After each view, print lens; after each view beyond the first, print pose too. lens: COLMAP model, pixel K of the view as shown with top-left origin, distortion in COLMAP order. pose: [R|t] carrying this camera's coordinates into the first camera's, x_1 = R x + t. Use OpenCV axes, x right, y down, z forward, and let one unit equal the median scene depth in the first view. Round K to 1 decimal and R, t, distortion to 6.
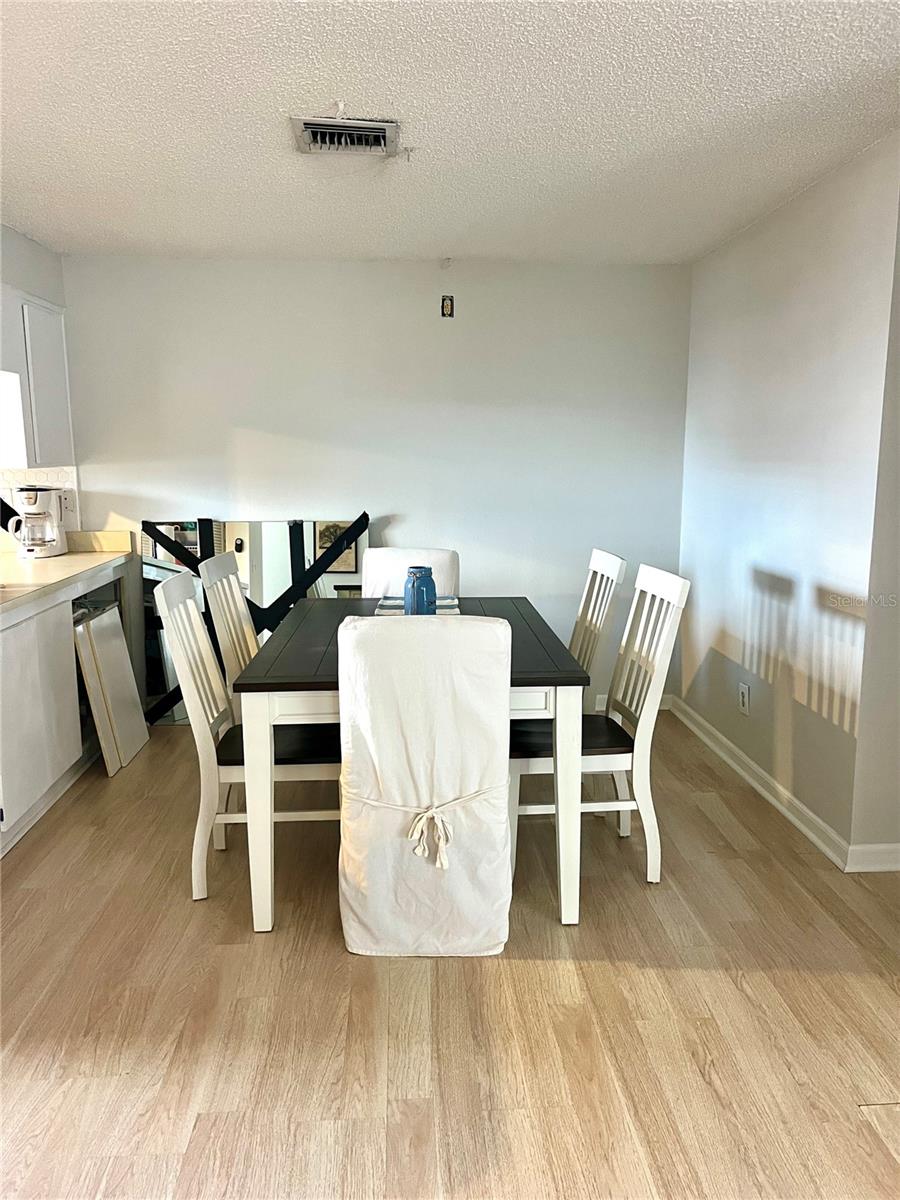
lens RADIAL K [[904.5, 0, 441.0], [0, 904.5, 595.2], [0, 0, 1]] dist [0.042373, -0.034816]
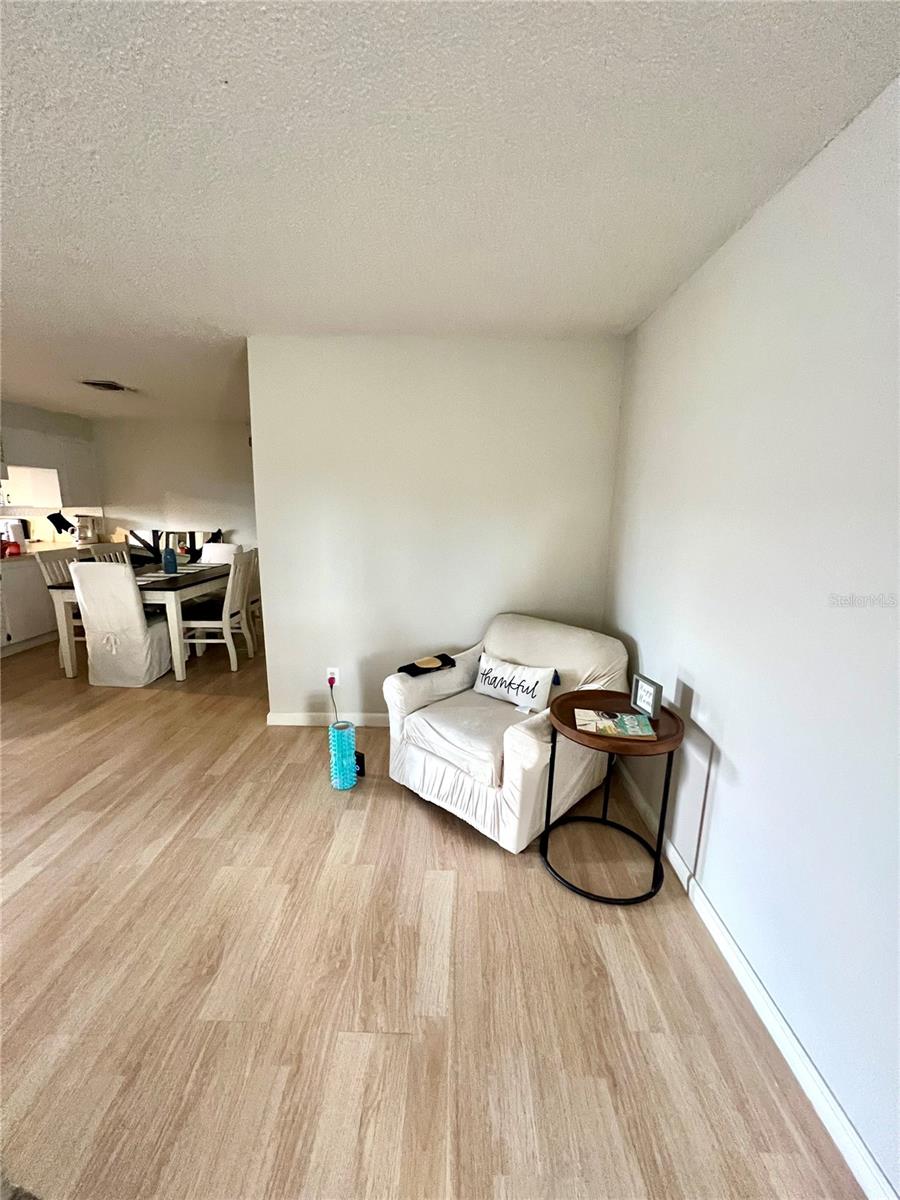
lens RADIAL K [[479.0, 0, 449.6], [0, 479.0, 600.5], [0, 0, 1]] dist [0.000363, 0.000058]
pose [[0.997478, 0.034809, -0.061849, 0.628577], [-0.031909, 0.998372, 0.047276, 0.016738], [0.063394, -0.045183, 0.996965, -0.226981]]
